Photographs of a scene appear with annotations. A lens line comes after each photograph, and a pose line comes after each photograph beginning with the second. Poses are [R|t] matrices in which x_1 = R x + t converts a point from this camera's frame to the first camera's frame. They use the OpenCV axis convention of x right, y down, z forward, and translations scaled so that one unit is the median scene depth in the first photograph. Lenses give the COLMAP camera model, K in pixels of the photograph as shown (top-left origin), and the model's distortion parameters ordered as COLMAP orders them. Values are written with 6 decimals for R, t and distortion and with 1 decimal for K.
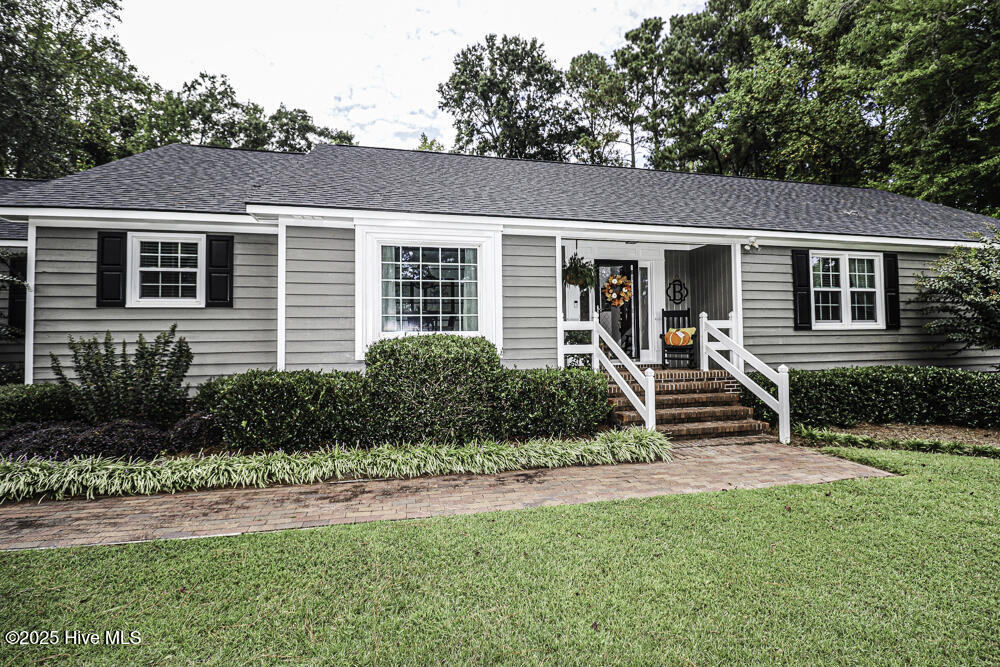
lens RADIAL K [[471.2, 0, 505.3], [0, 471.2, 321.0], [0, 0, 1]] dist [0.000219, -0.012924]
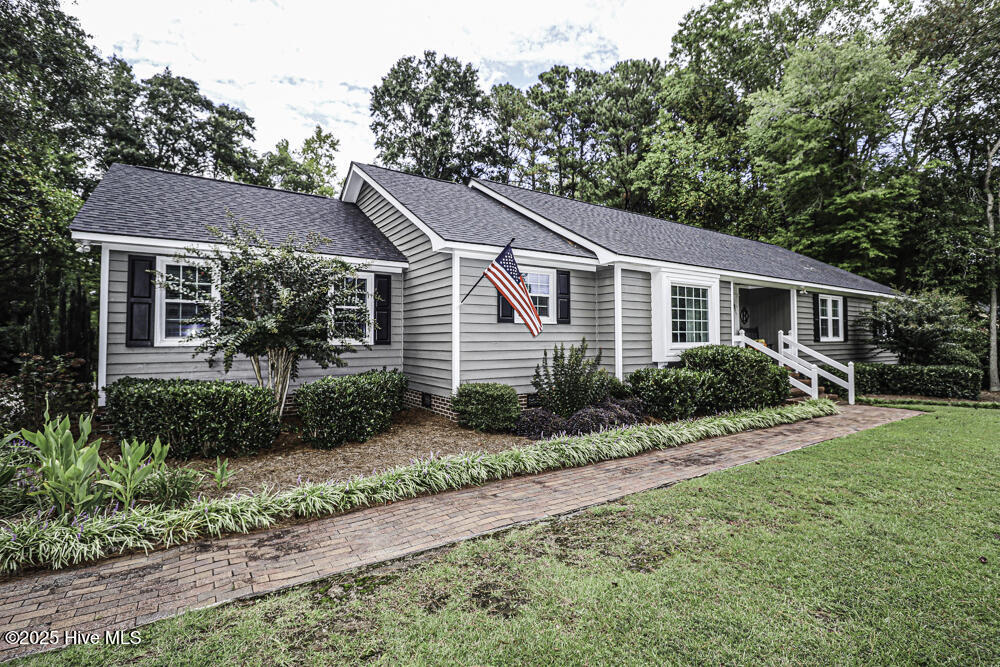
lens RADIAL K [[471.2, 0, 505.3], [0, 471.2, 321.0], [0, 0, 1]] dist [0.000219, -0.012924]
pose [[0.932411, 0.022354, 0.360708, -0.919456], [-0.021411, 0.999749, -0.006610, -0.017909], [-0.360765, -0.001560, 0.932655, -0.147888]]
